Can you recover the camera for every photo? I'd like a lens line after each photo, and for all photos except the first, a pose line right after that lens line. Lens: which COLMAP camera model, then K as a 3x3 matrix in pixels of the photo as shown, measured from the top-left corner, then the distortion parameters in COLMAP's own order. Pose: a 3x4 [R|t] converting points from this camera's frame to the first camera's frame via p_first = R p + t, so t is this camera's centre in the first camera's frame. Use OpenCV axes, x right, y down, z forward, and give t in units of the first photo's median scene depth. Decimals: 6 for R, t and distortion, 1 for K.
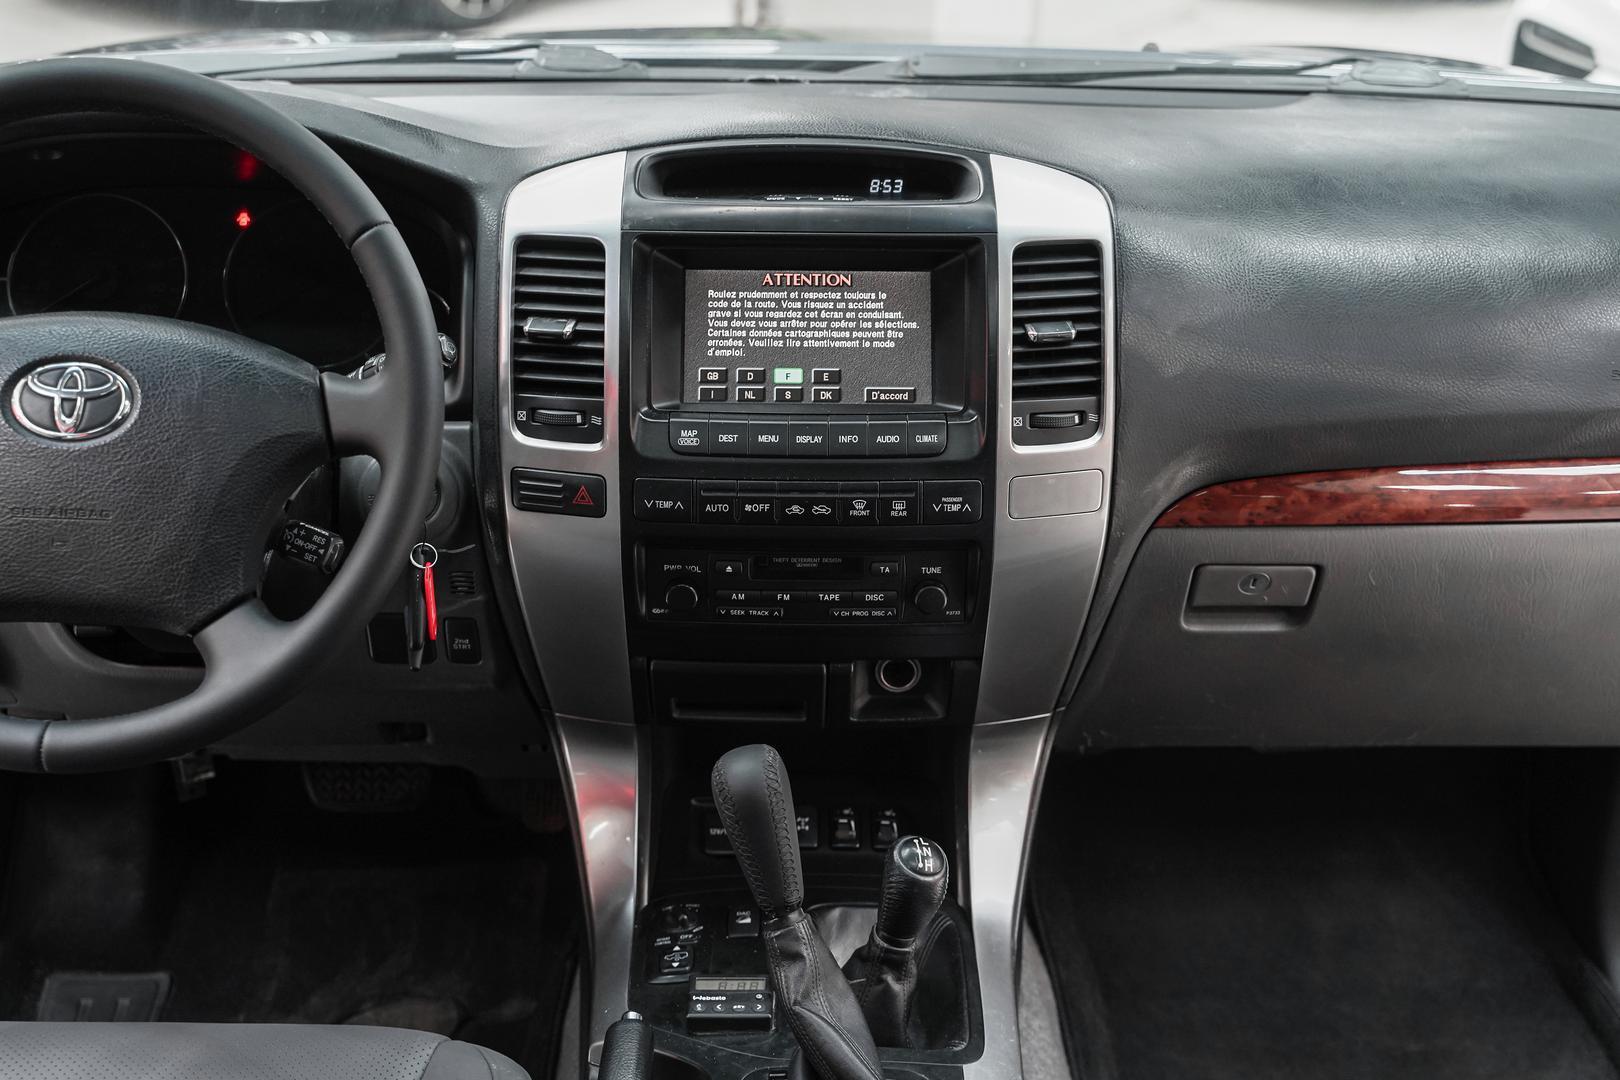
lens RADIAL K [[1947.8, 0, 810.0], [0, 1947.8, 540.0], [0, 0, 1]] dist [0.028934, -0.024931]
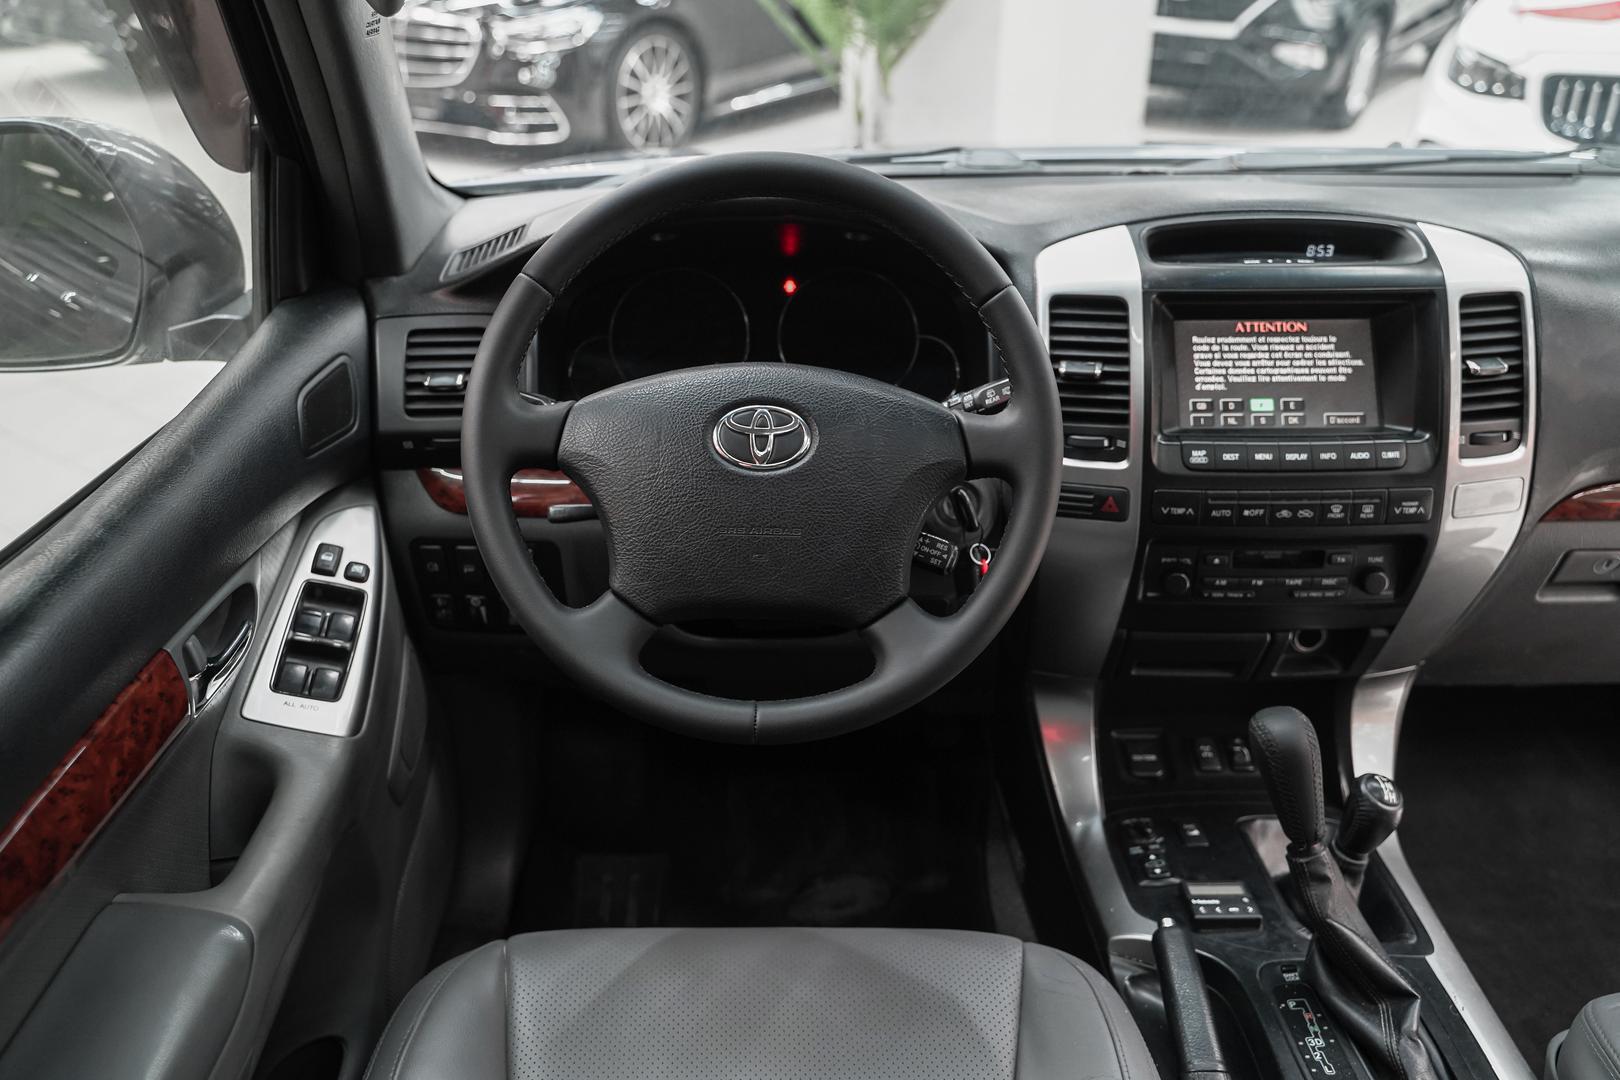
lens RADIAL K [[1277.0, 0, 810.0], [0, 1277.0, 540.0], [0, 0, 1]] dist [0.011662, 0.005530]
pose [[0.999881, -0.012466, -0.009124, -0.293329], [0.012751, 0.999412, 0.031818, -0.027773], [0.008722, -0.031931, 0.999452, 0.178110]]
